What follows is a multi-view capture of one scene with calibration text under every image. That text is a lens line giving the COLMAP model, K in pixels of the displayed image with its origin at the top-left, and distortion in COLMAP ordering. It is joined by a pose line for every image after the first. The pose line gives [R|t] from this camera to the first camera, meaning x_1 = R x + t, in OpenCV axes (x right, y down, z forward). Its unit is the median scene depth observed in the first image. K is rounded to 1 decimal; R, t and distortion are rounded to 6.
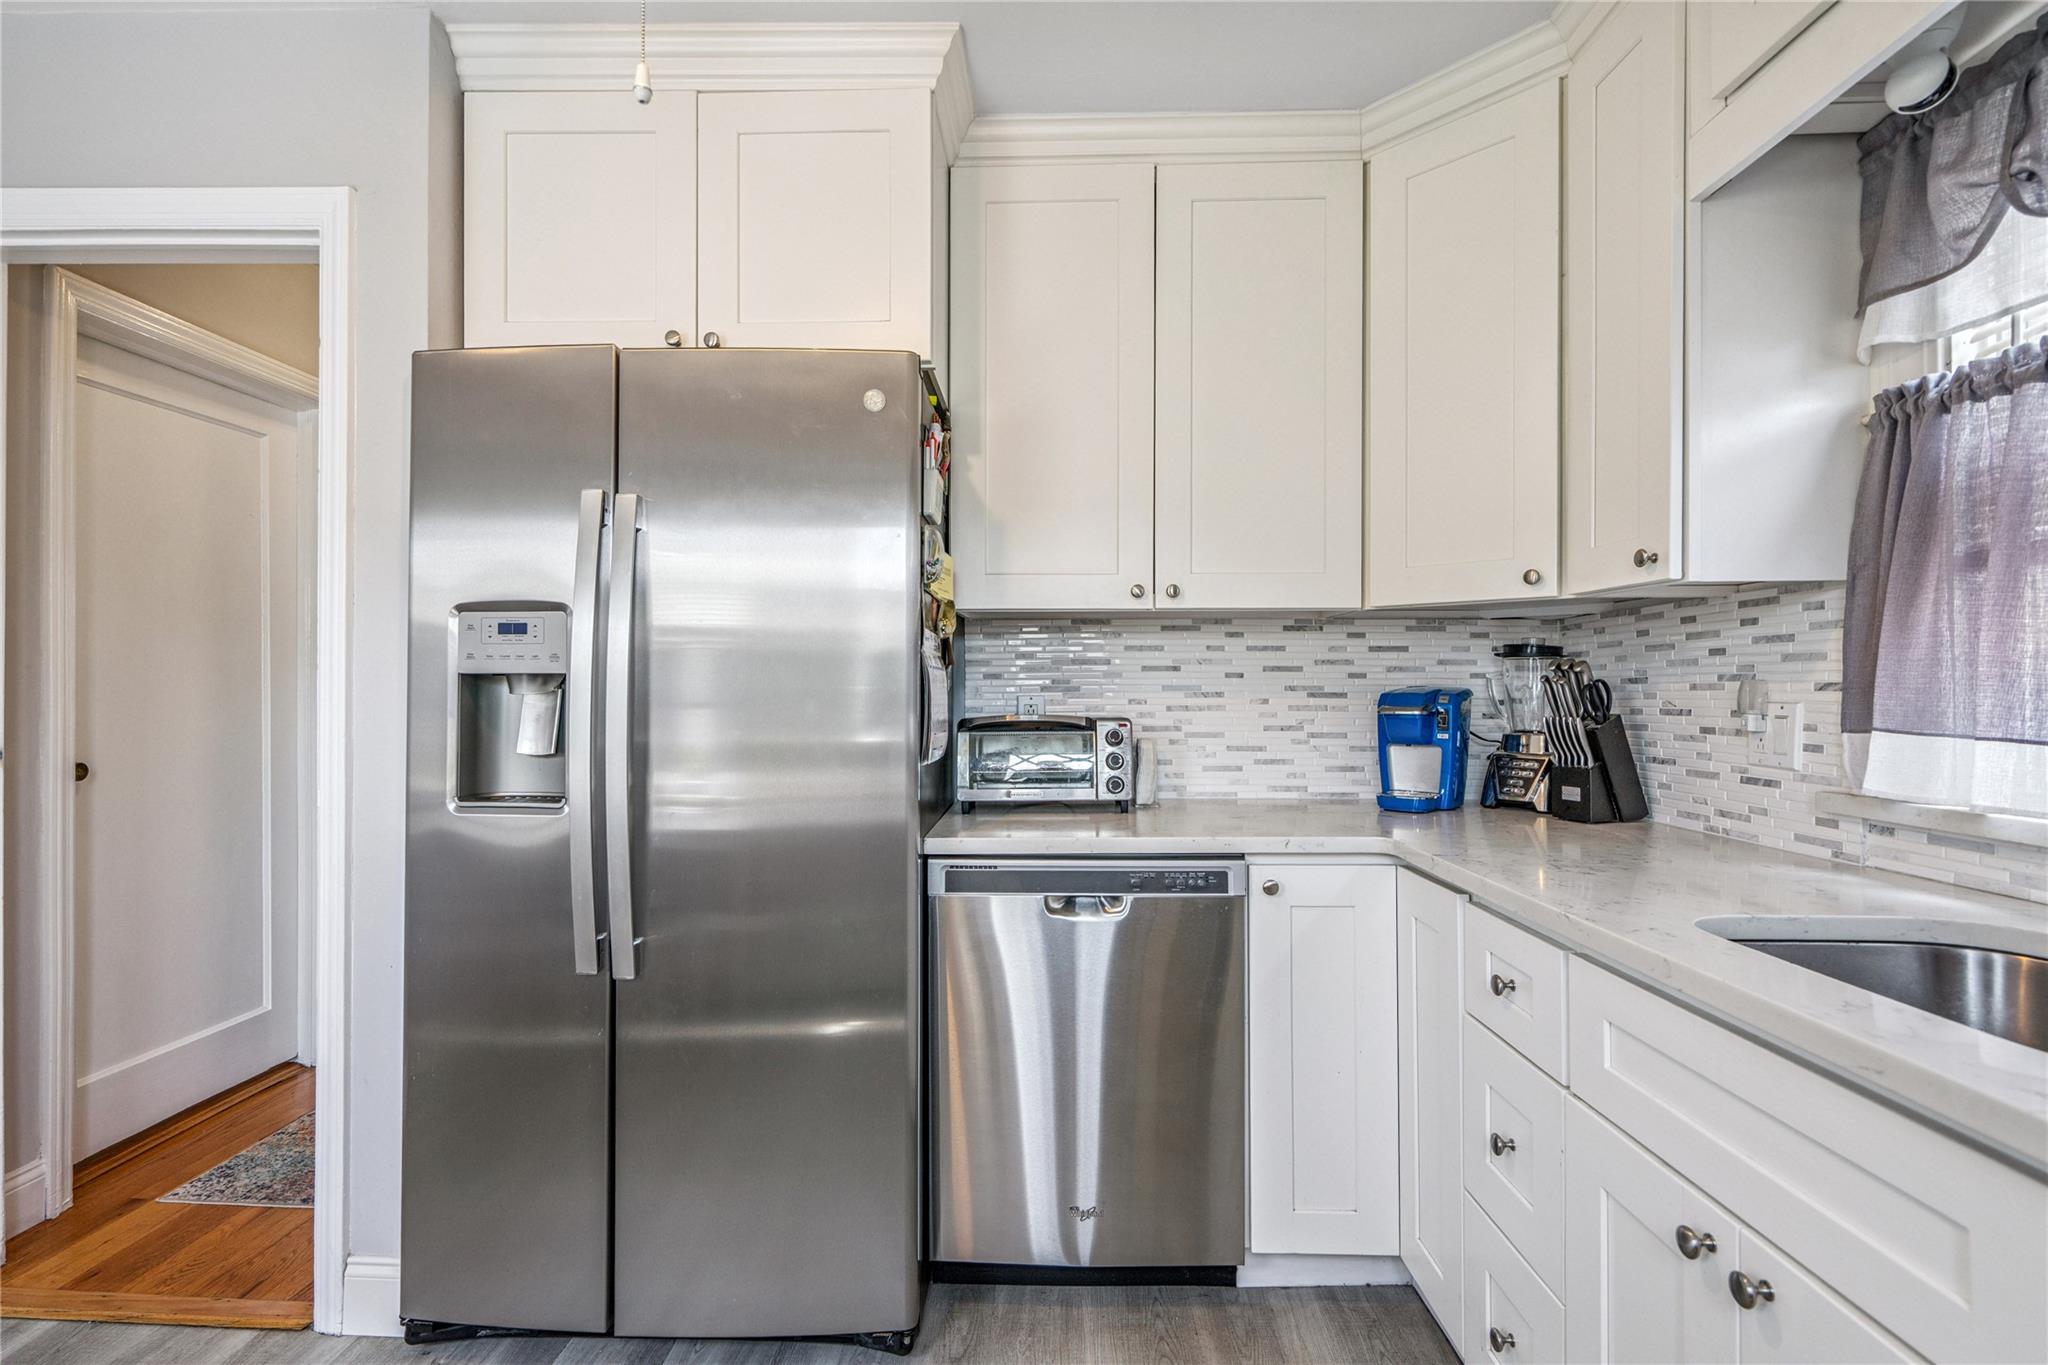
lens RADIAL K [[951.2, 0, 1033.2], [0, 951.2, 696.1], [0, 0, 1]] dist [0.003460, 0.001986]
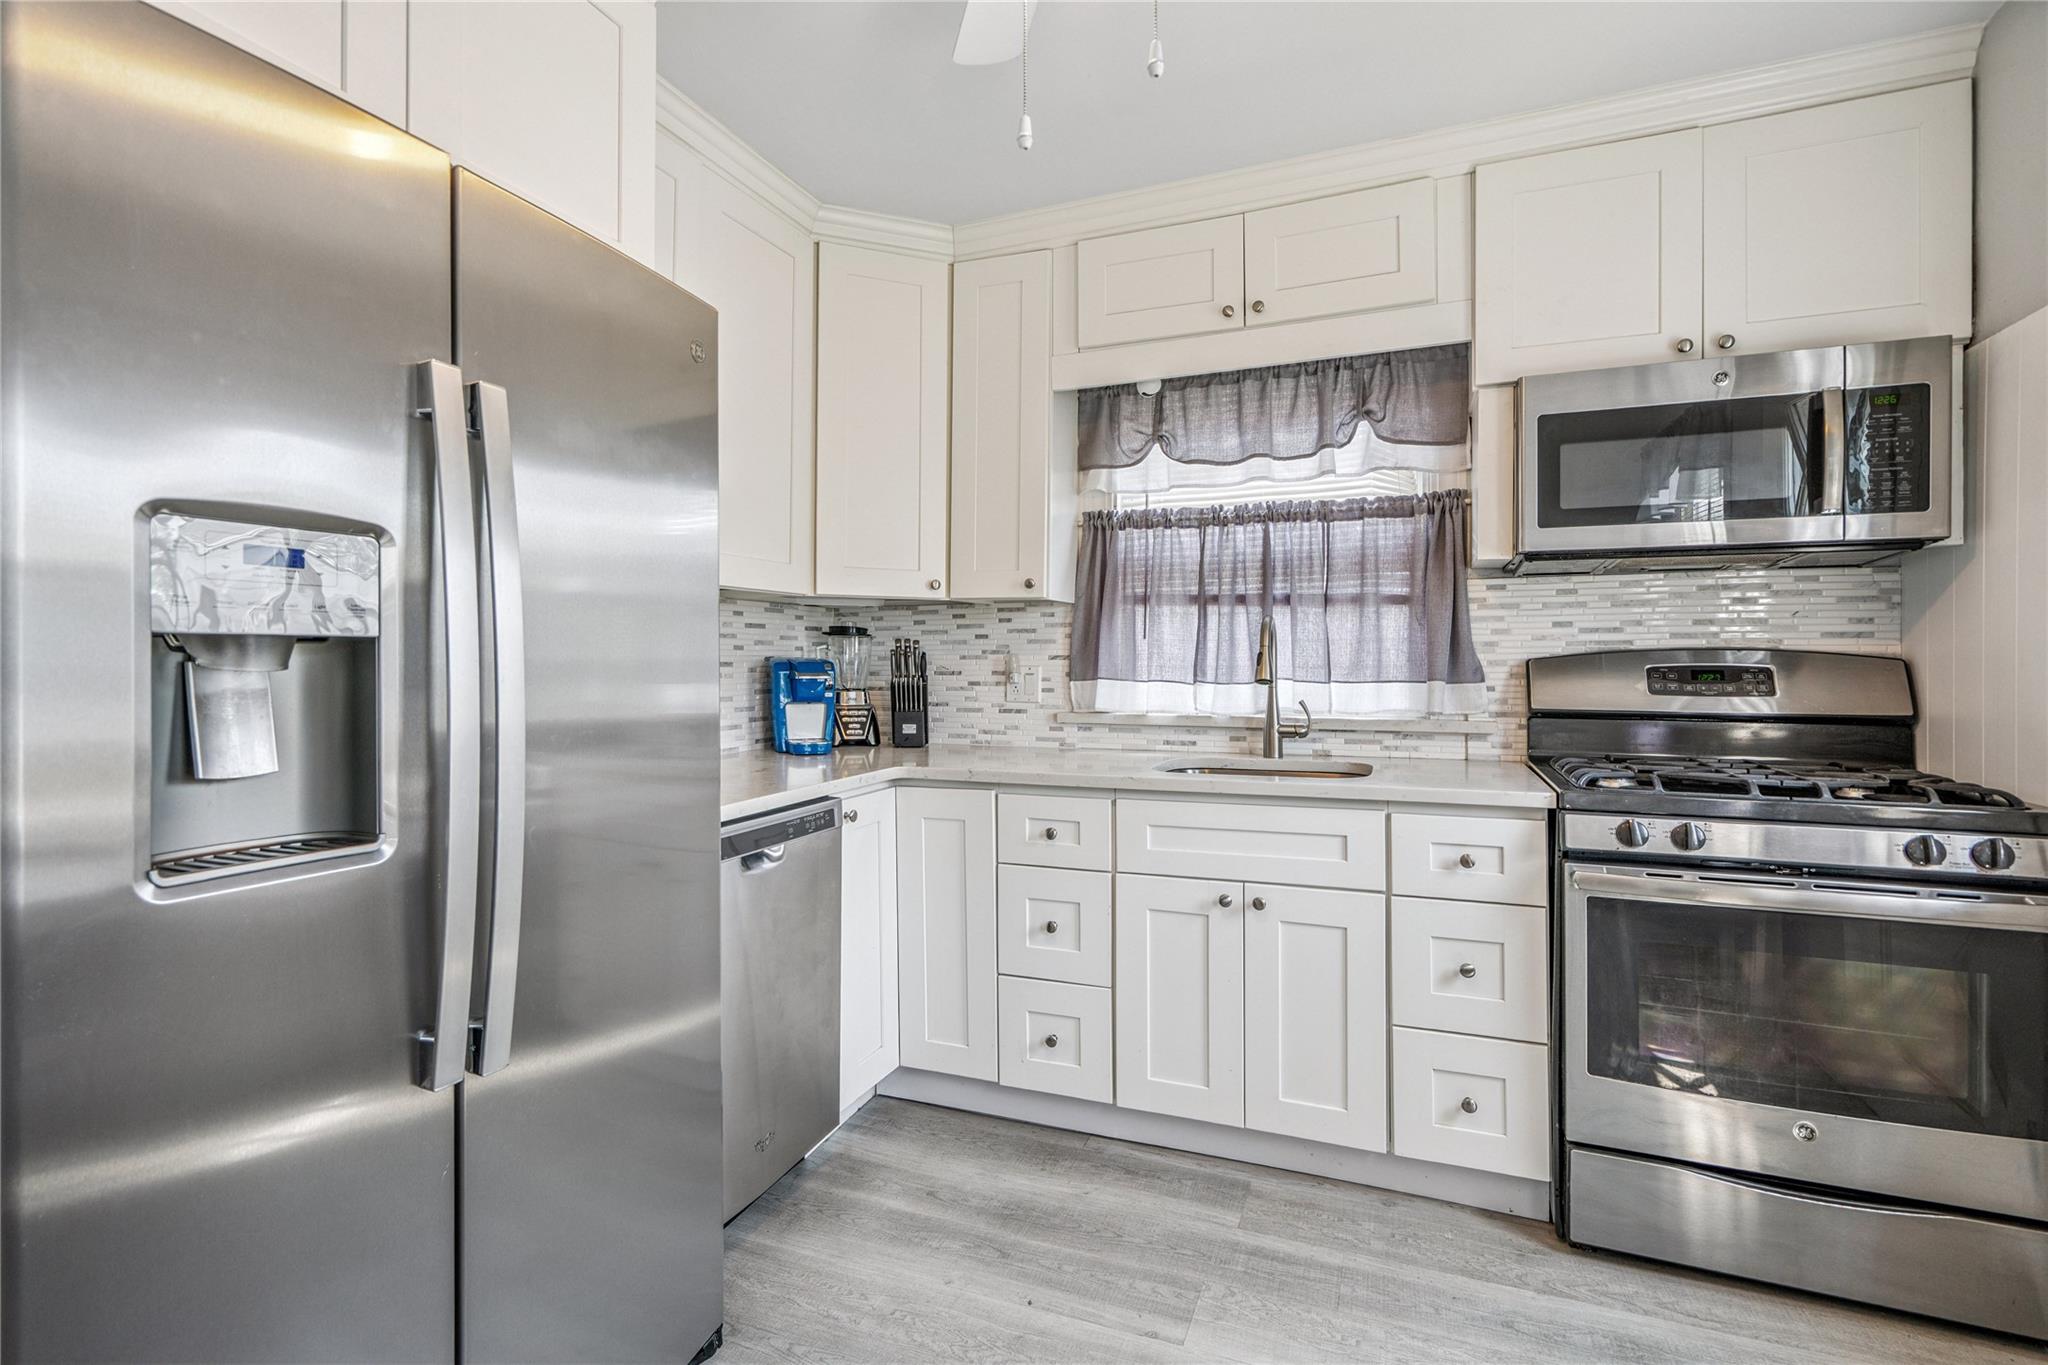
lens RADIAL K [[923.1, 0, 1025.9], [0, 923.1, 674.4], [0, 0, 1]] dist [-0.008925, 0.003230]
pose [[0.364085, -0.017047, 0.931210, -0.741826], [0.007398, 0.999854, 0.015411, -0.004070], [-0.931337, 0.001278, 0.364157, 0.314093]]
